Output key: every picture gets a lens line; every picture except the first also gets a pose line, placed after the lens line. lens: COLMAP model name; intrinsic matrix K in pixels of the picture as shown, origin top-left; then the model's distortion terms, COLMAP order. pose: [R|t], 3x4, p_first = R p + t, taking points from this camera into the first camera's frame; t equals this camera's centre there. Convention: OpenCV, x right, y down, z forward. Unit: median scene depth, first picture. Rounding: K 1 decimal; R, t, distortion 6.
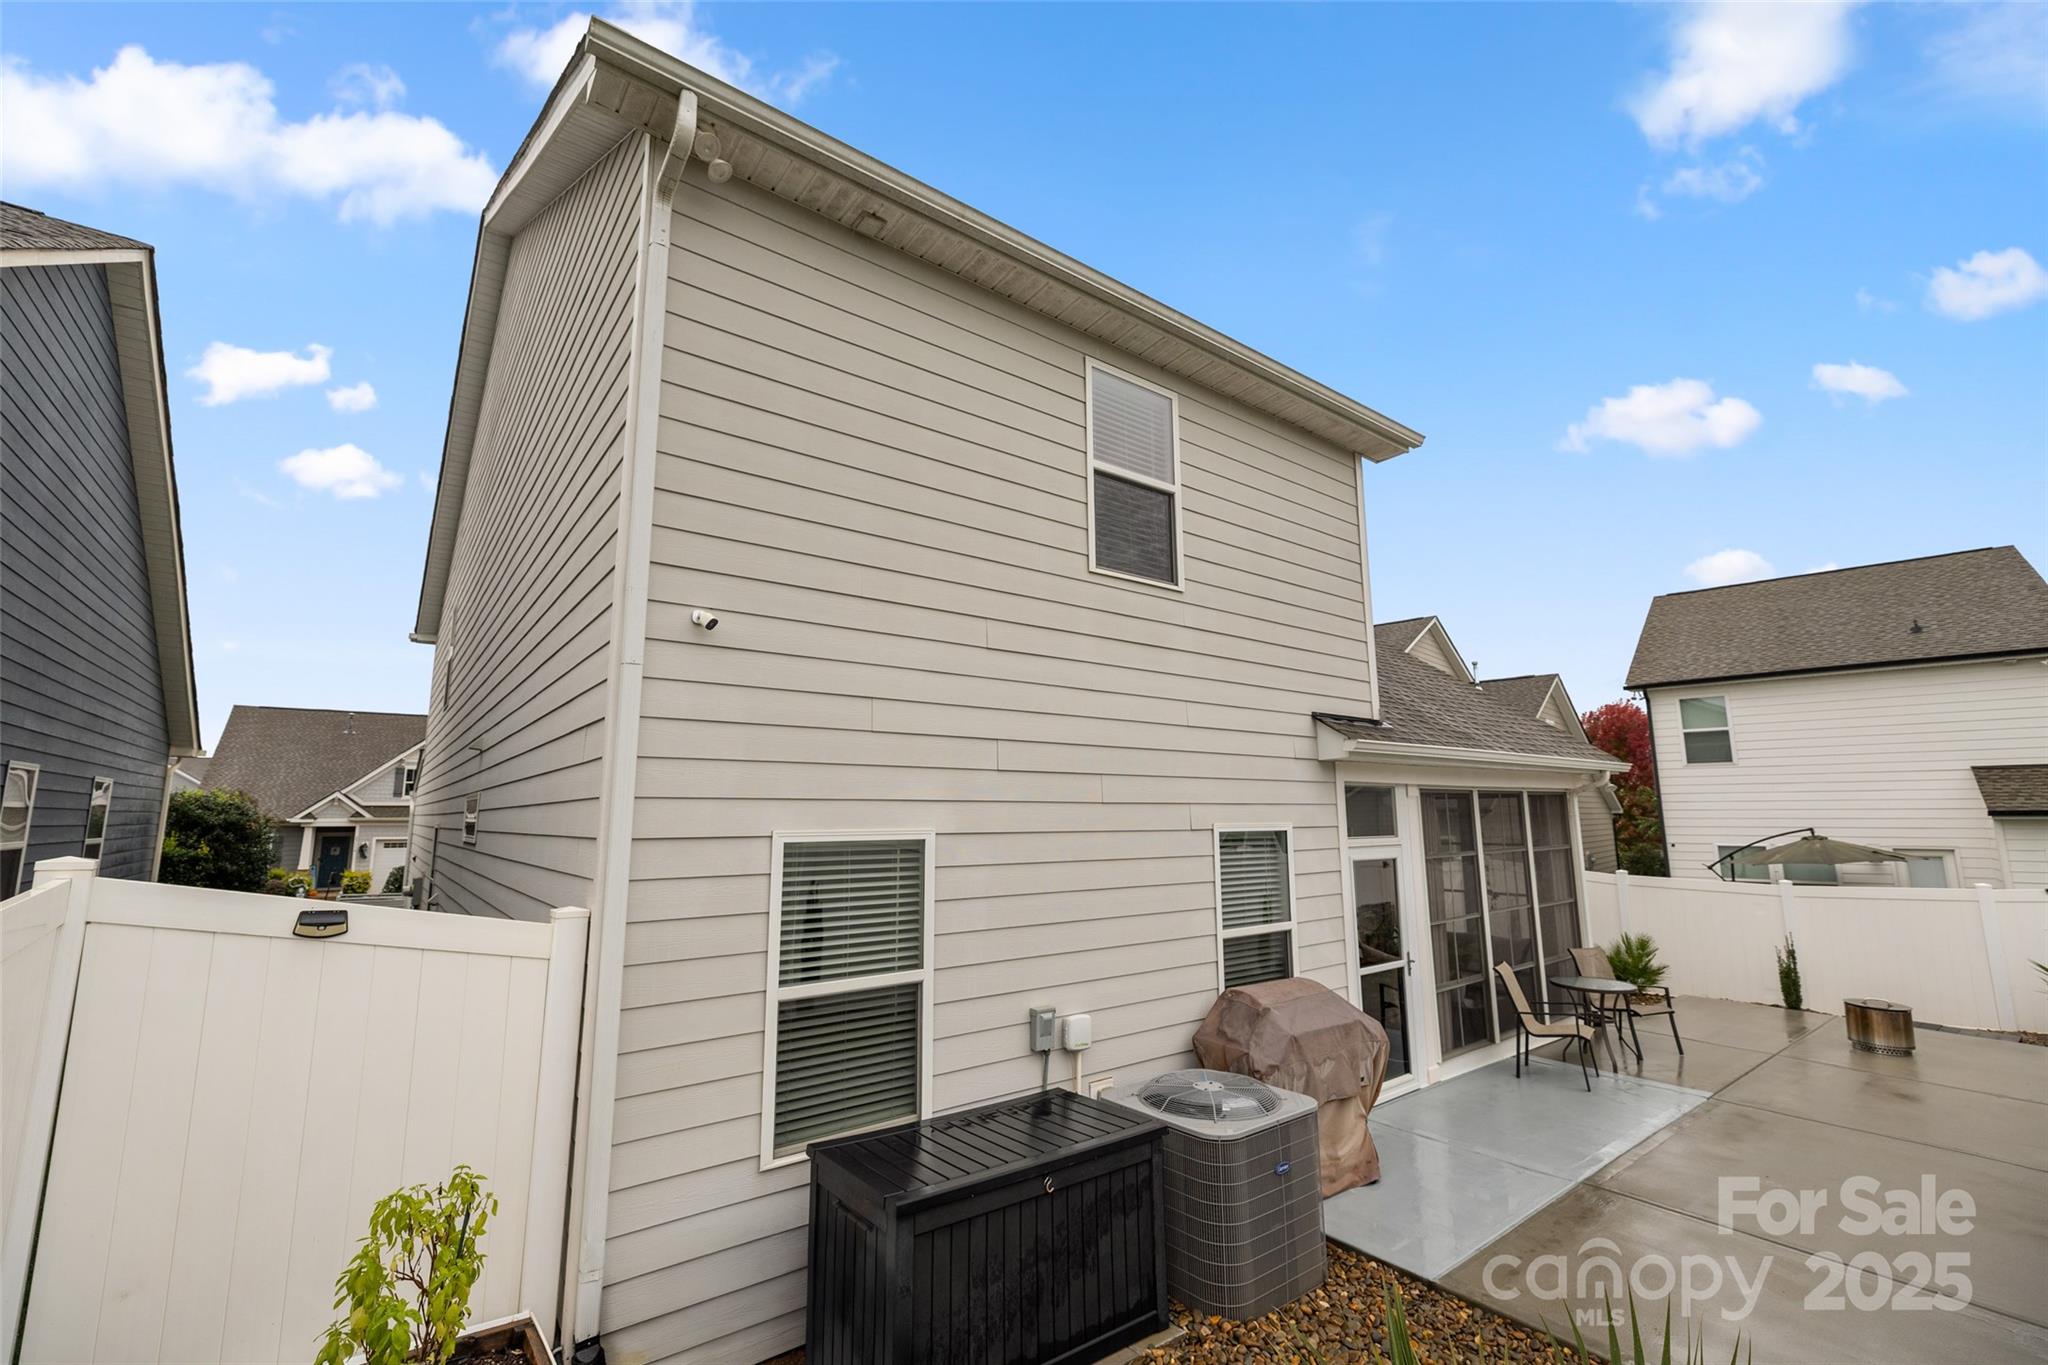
lens RADIAL K [[864.4, 0, 1024.0], [0, 864.4, 682.5], [0, 0, 1]] dist [0.001865, 0.002971]
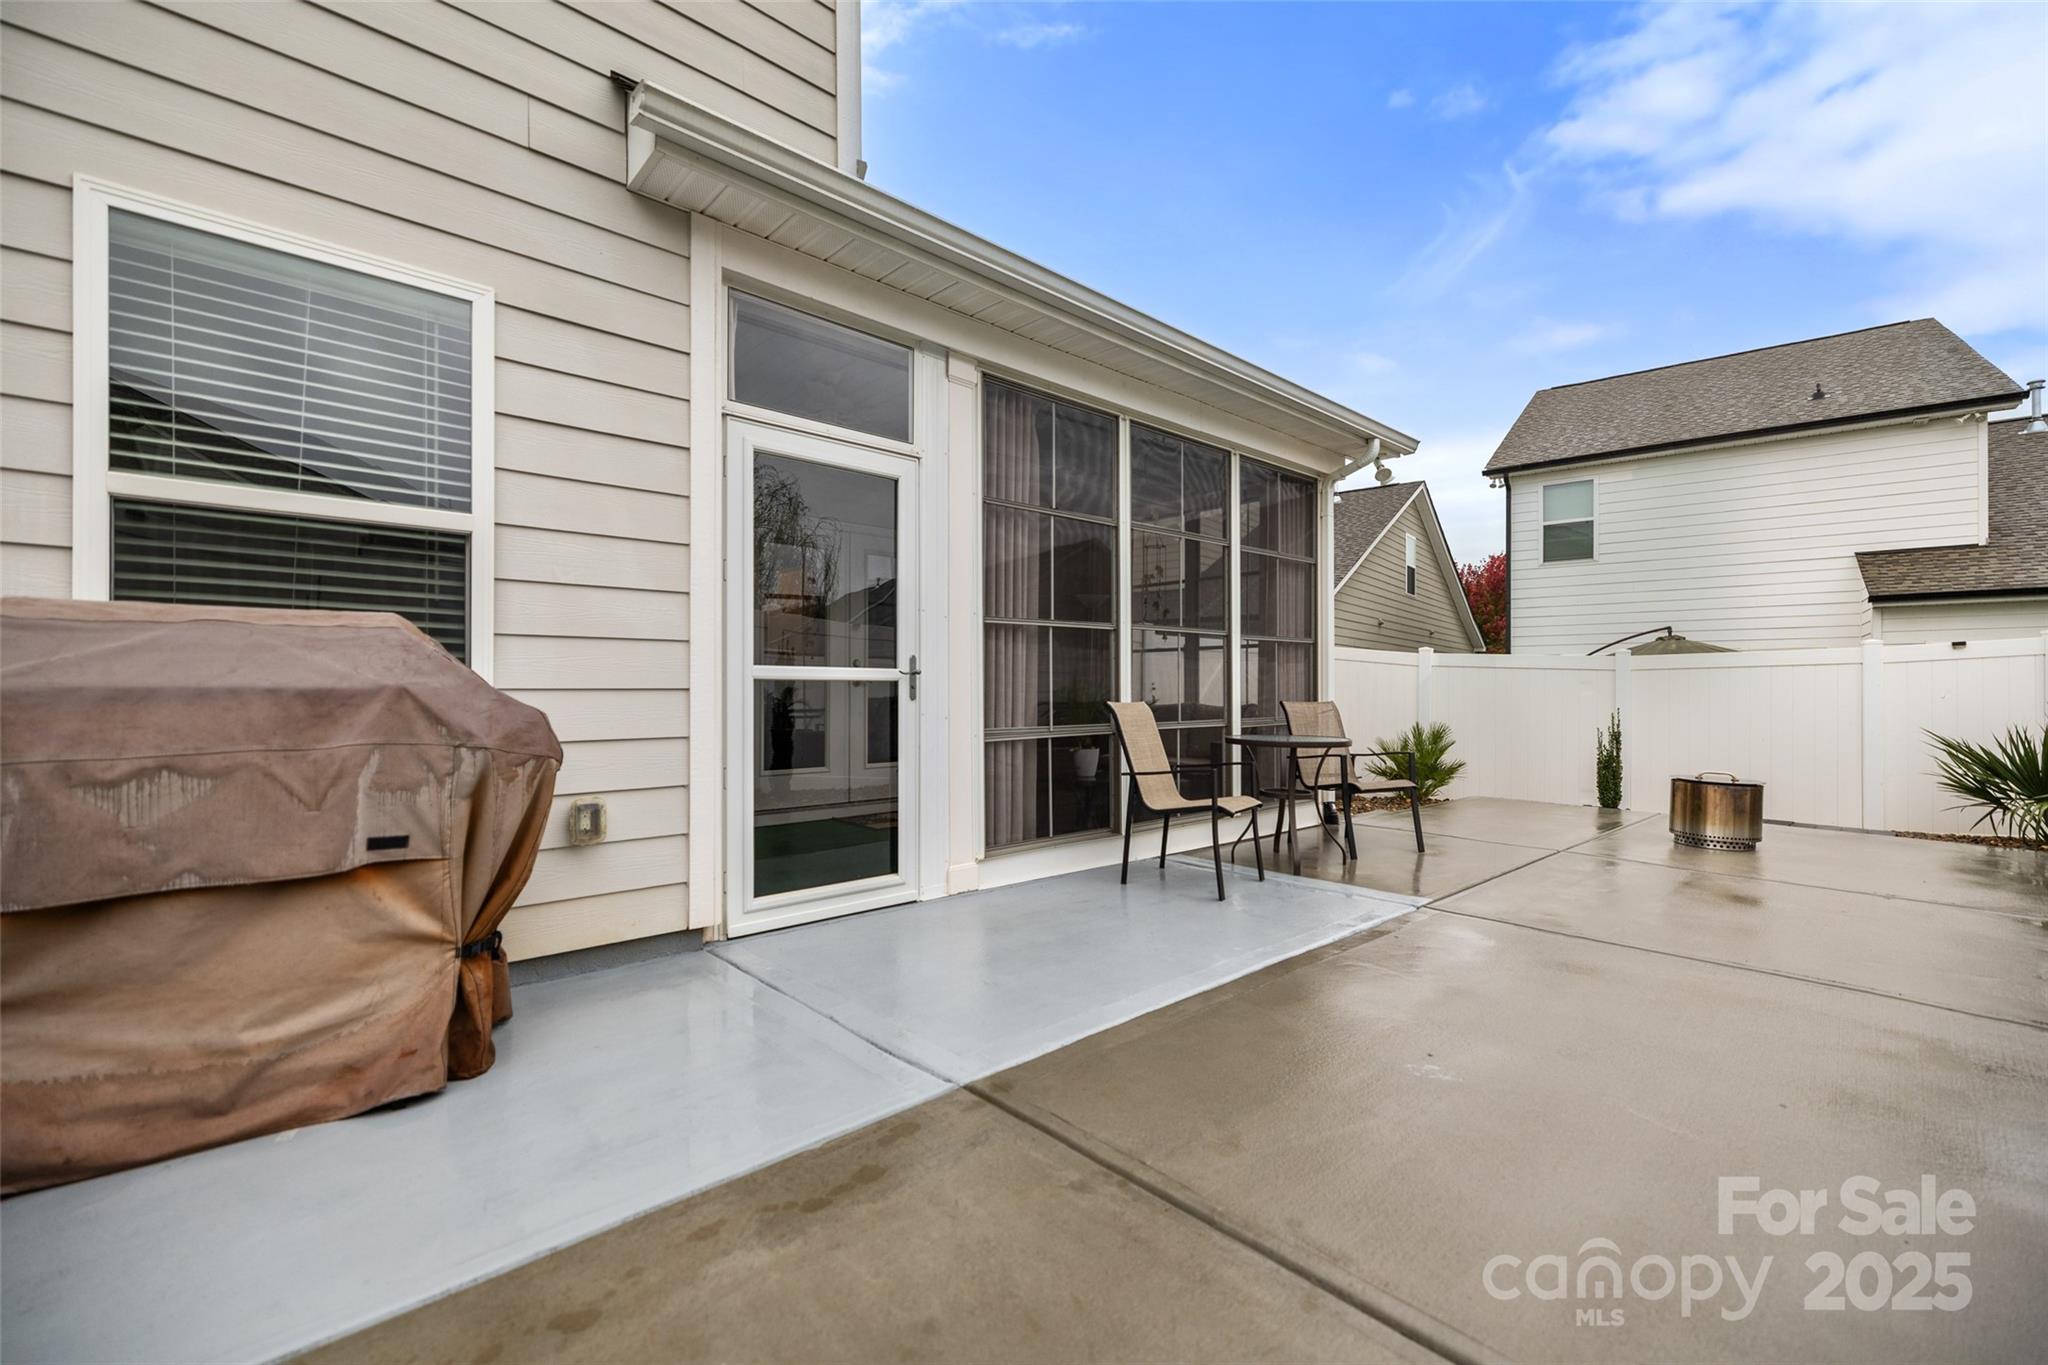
lens RADIAL K [[864.4, 0, 1024.0], [0, 864.4, 682.5], [0, 0, 1]] dist [0.001865, 0.002971]
pose [[0.996324, 0.009929, 0.085093, 0.359911], [-0.021875, 0.989820, 0.140631, 0.194246], [-0.082830, -0.141975, 0.986399, 0.364198]]
